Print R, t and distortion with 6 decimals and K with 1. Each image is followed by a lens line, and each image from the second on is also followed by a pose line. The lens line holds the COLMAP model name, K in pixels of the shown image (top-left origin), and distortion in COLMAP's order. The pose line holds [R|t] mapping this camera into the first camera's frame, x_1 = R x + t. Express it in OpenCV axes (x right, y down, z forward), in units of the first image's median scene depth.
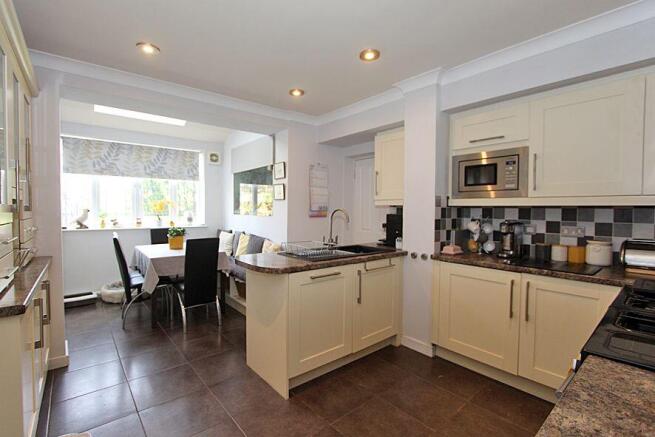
lens RADIAL K [[300.9, 0, 326.5], [0, 300.9, 216.8], [0, 0, 1]] dist [-0.011610, 0.001190]
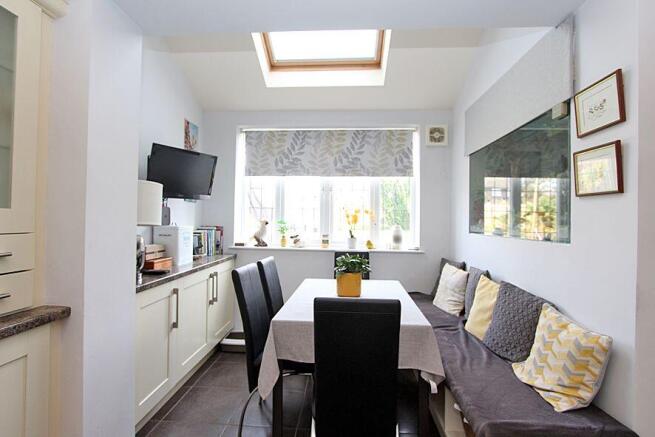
lens RADIAL K [[331.8, 0, 321.6], [0, 331.8, 212.6], [0, 0, 1]] dist [-0.010482, 0.004155]
pose [[0.720309, -0.011656, -0.693555, -0.108901], [-0.029965, 0.998403, -0.047900, -0.010237], [0.693006, 0.055285, 0.718809, 0.470847]]
